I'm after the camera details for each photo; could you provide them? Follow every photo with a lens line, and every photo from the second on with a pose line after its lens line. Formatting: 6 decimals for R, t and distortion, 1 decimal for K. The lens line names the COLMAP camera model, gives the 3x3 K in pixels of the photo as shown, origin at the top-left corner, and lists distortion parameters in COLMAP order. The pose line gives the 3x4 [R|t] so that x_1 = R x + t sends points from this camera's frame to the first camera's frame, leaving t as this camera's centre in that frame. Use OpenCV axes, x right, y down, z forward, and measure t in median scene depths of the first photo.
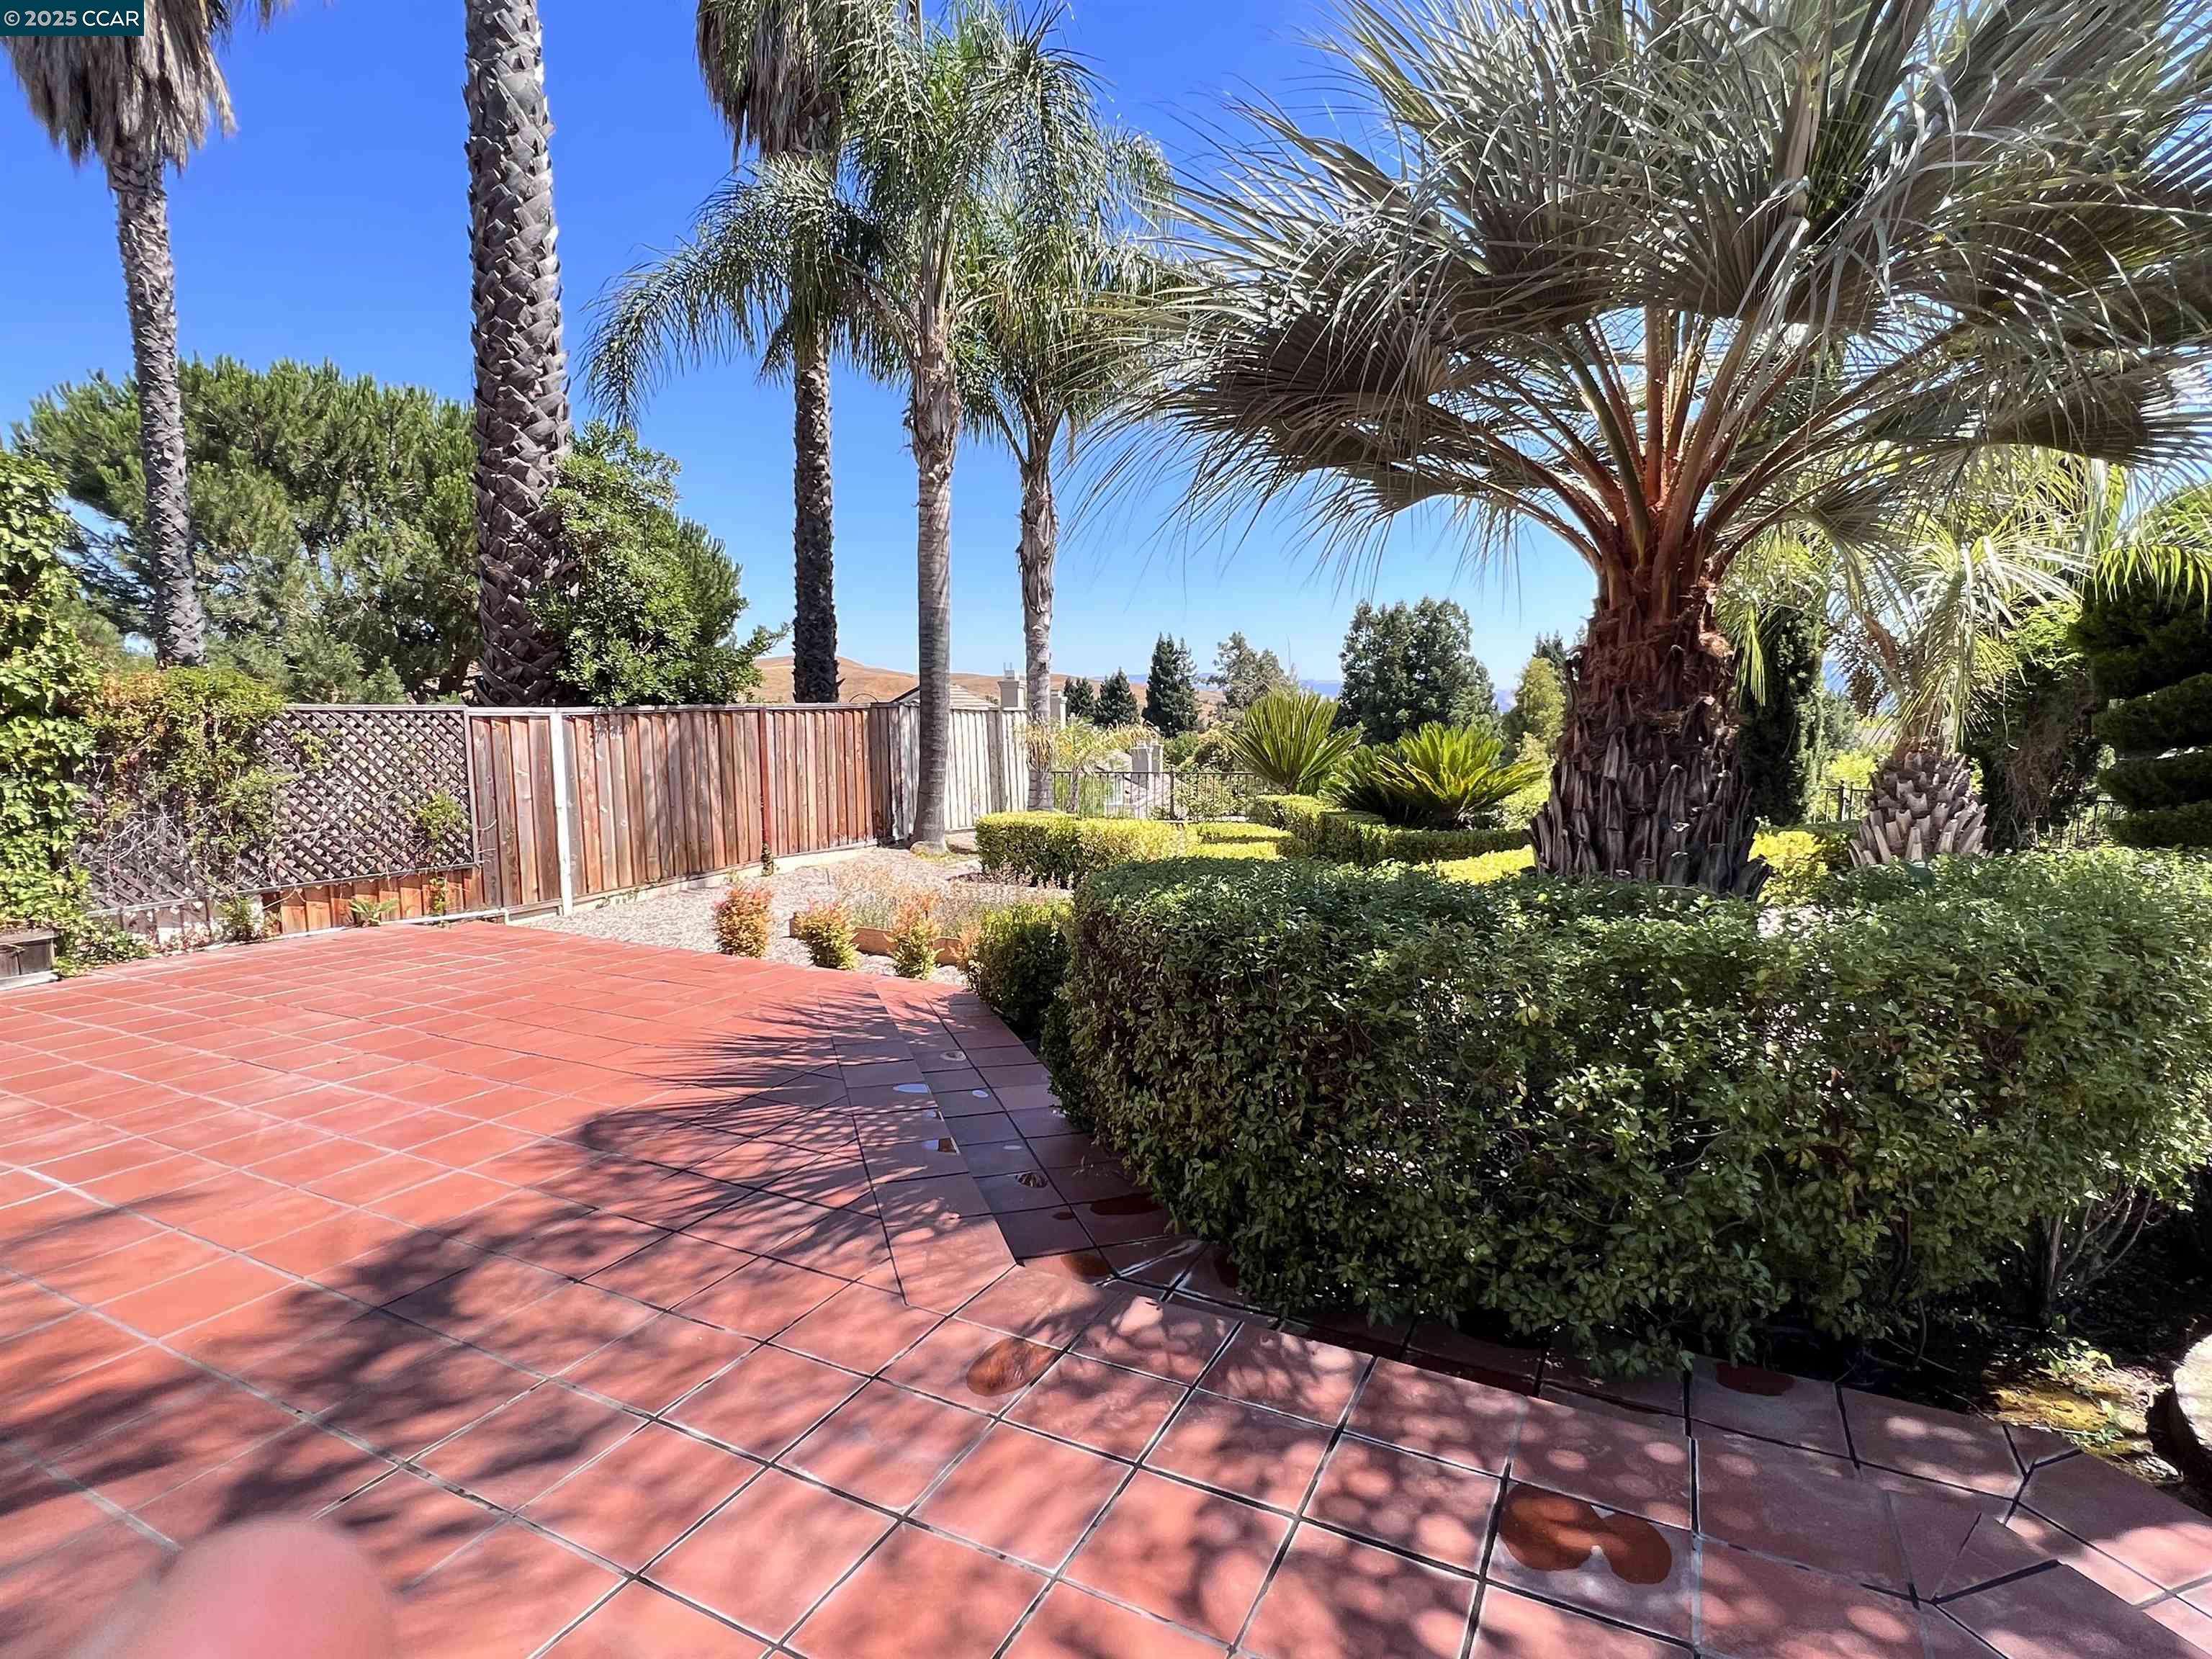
lens RADIAL K [[1123.4, 0, 1097.6], [0, 1123.4, 831.8], [0, 0, 1]] dist [-0.004870, 0.001080]
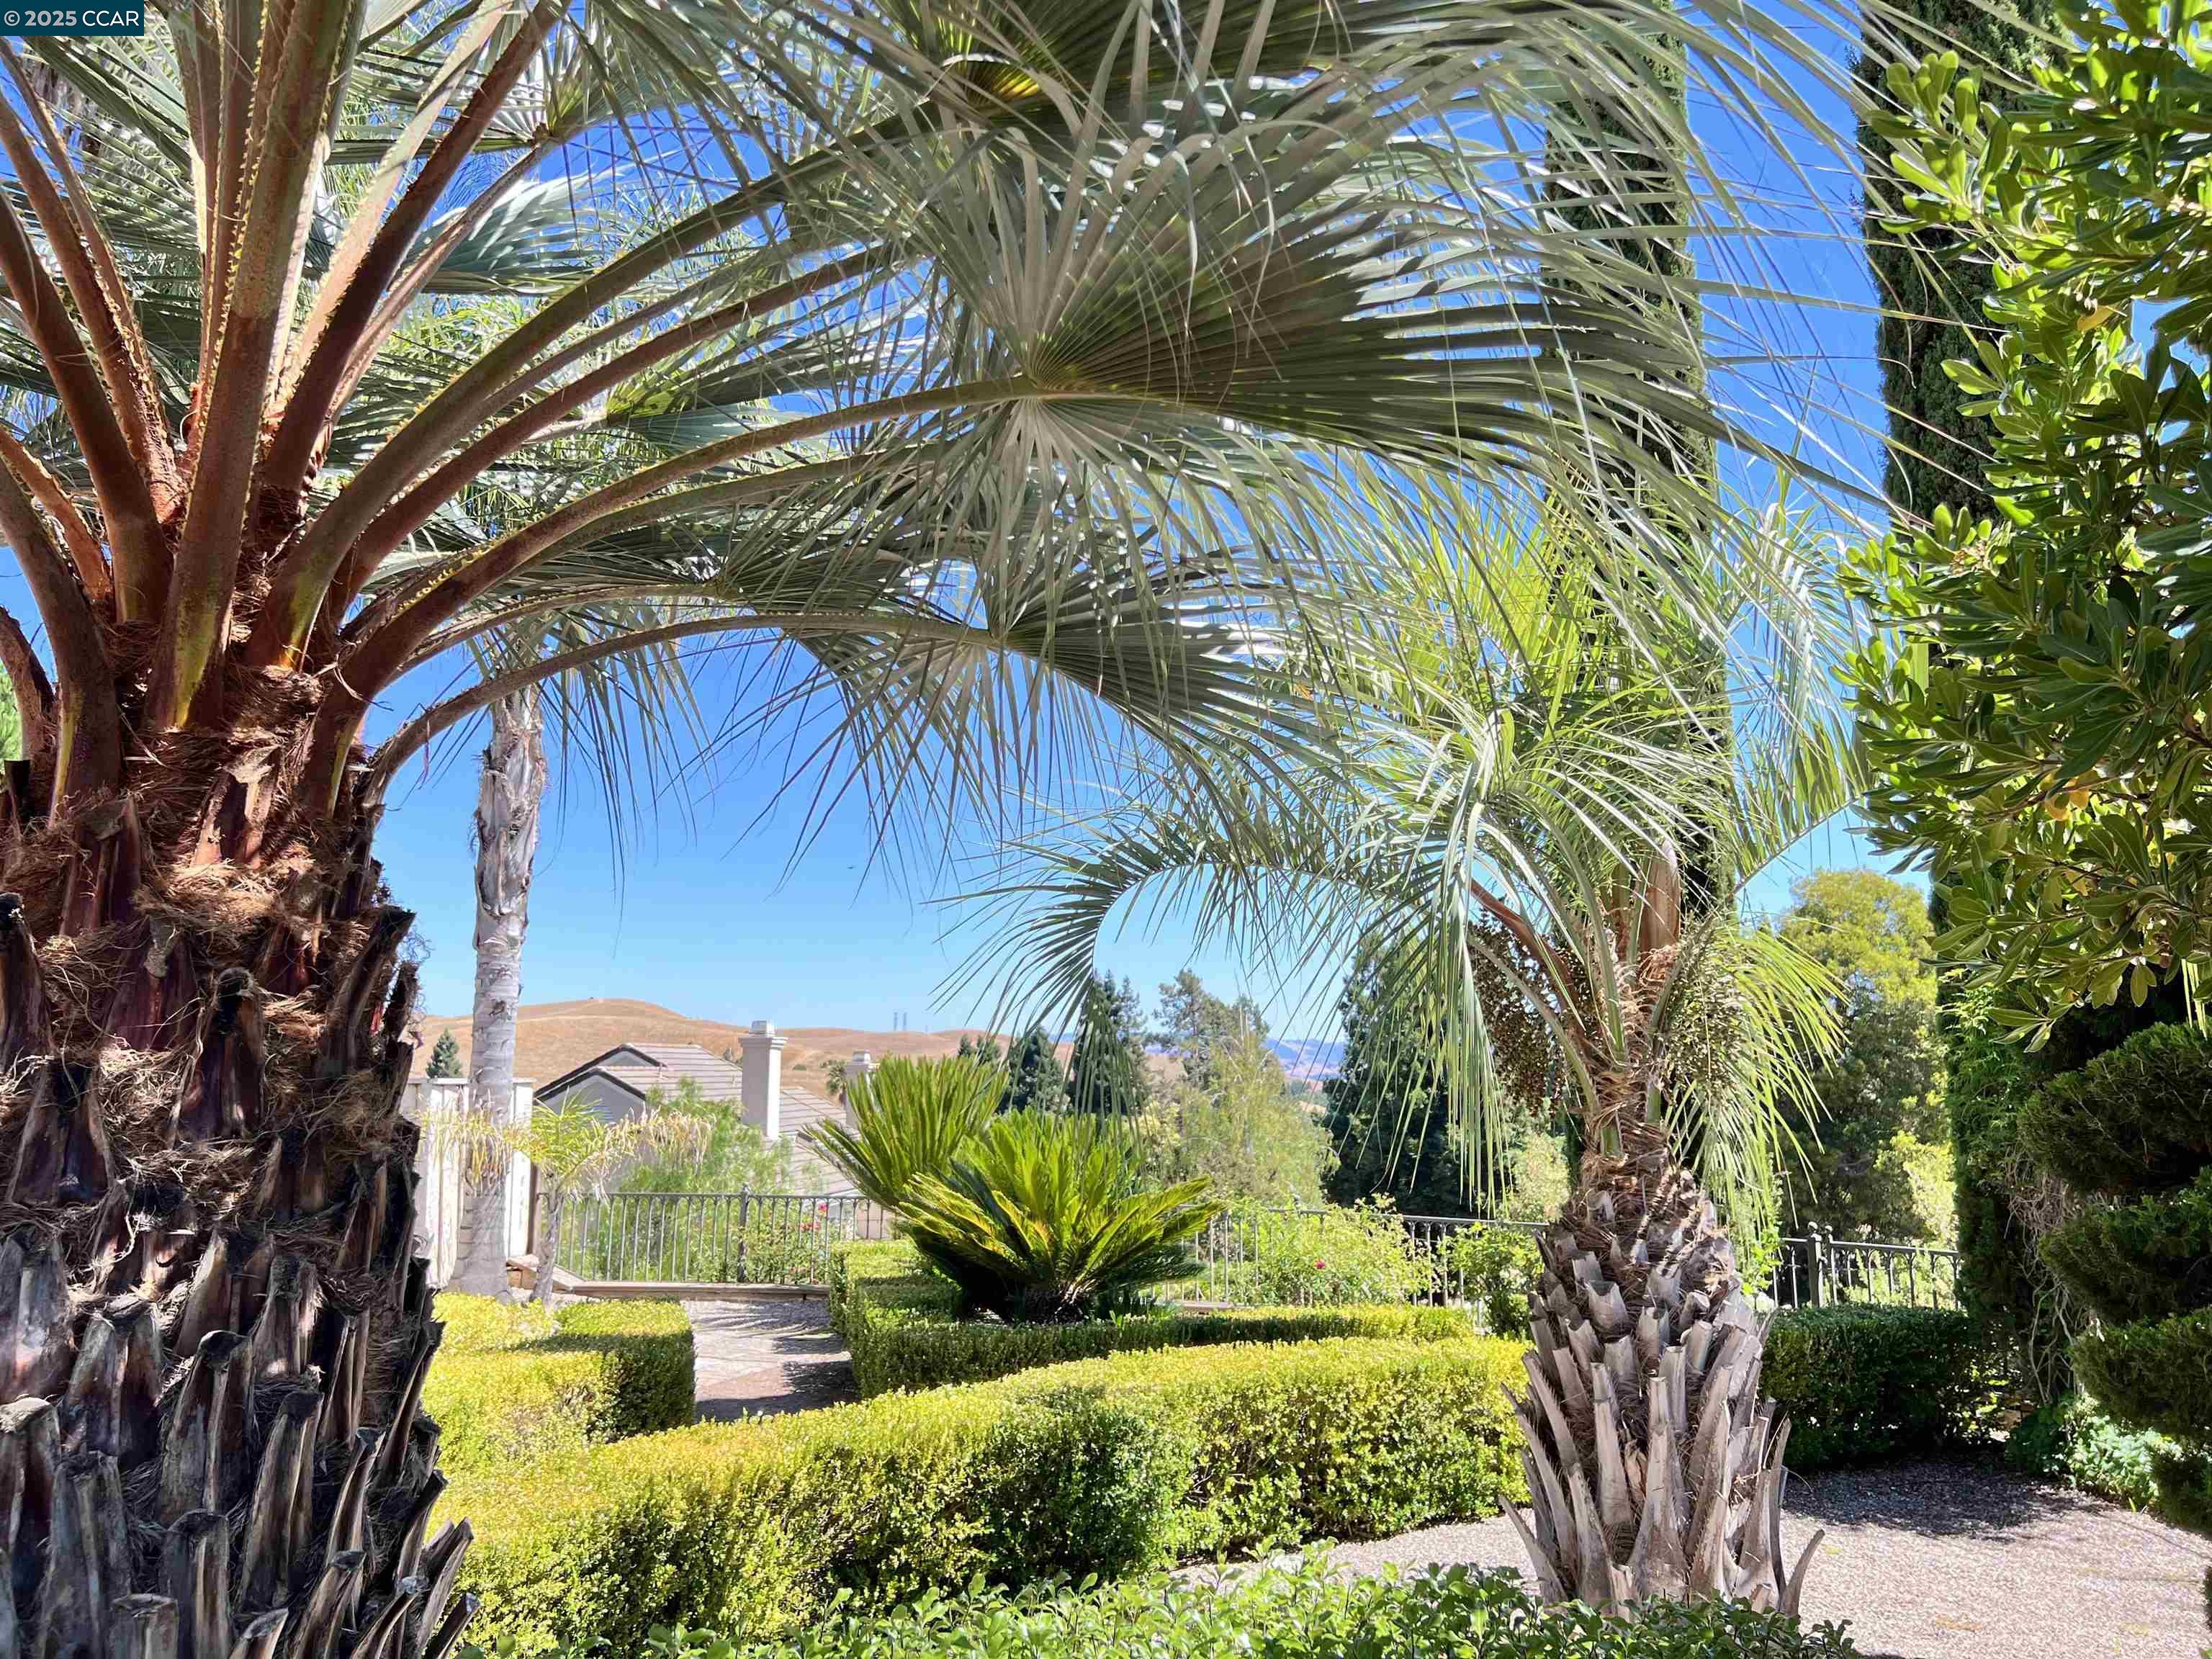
lens RADIAL K [[1646.8, 0, 1101.2], [0, 1646.8, 823.3], [0, 0, 1]] dist [0.064691, -0.012851]
pose [[0.999378, 0.013776, 0.032463, 0.233838], [-0.004792, 0.965052, -0.262013, -0.016932], [-0.034938, 0.261695, 0.964518, 0.142777]]
